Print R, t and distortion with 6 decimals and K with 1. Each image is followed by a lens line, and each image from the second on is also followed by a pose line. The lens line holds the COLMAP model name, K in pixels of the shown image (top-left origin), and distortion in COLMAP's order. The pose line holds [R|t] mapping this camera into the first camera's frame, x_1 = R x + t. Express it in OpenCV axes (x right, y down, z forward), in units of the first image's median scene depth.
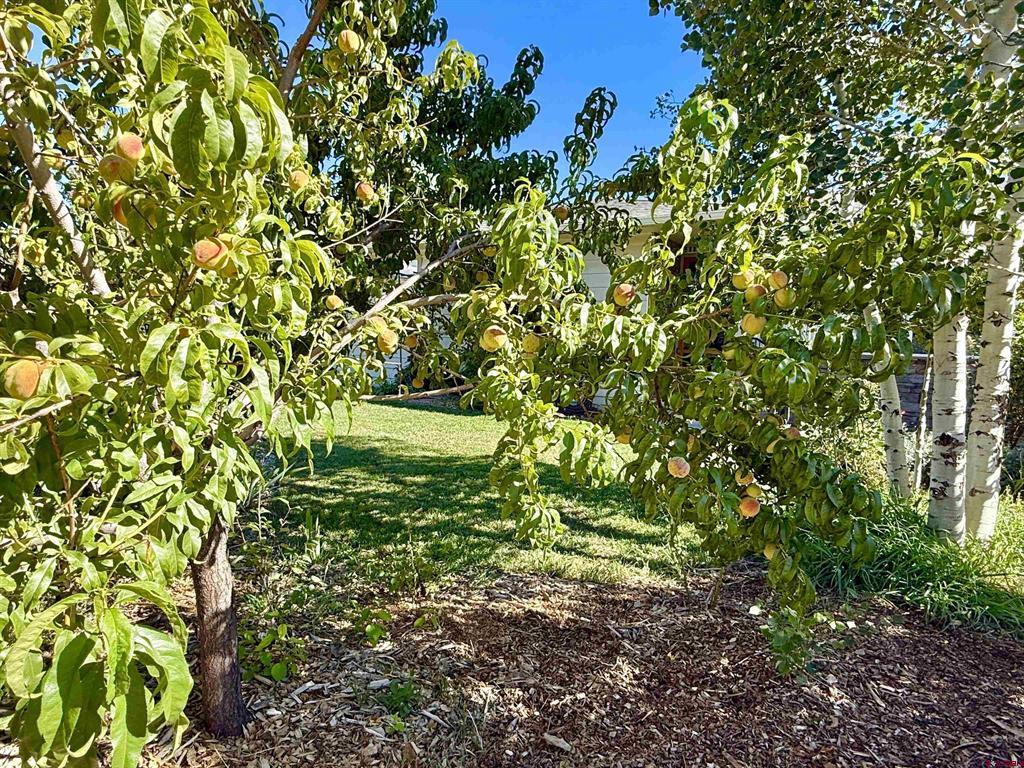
lens RADIAL K [[606.0, 0, 510.5], [0, 606.0, 390.6], [0, 0, 1]] dist [0.002100, 0.000346]
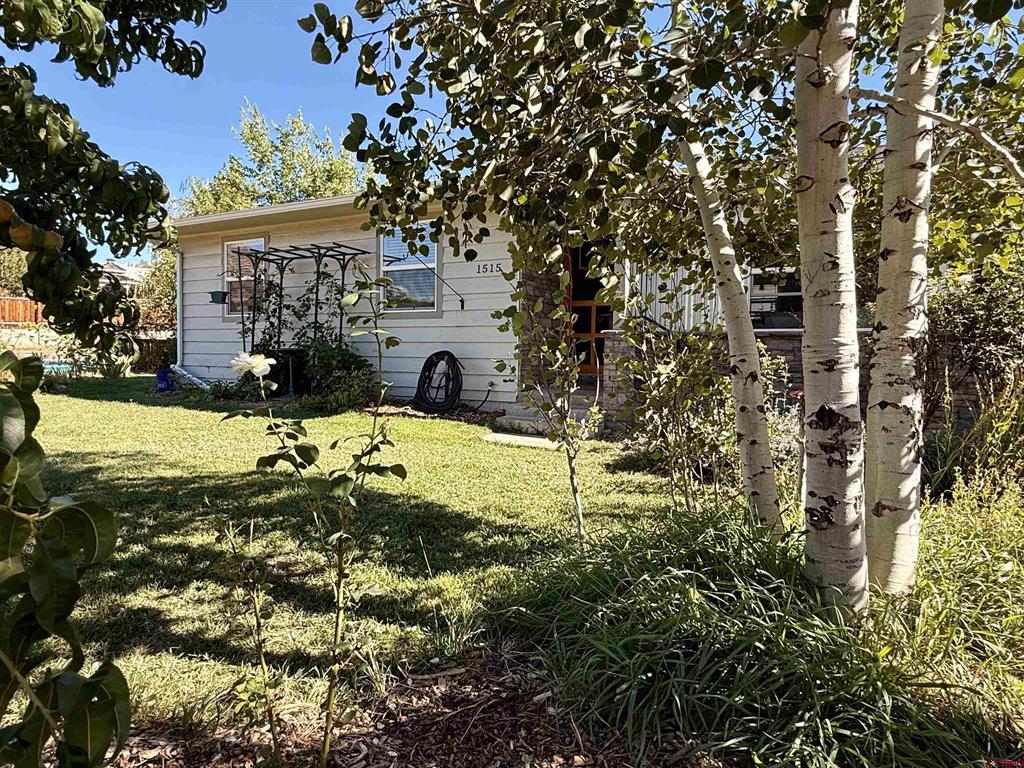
lens RADIAL K [[606.0, 0, 512.6], [0, 606.0, 383.4], [0, 0, 1]] dist [0.002100, 0.000346]
pose [[0.993258, -0.033483, 0.110987, 0.367747], [0.035448, 0.999247, -0.015775, 0.046923], [-0.110375, 0.019603, 0.993697, 0.478032]]
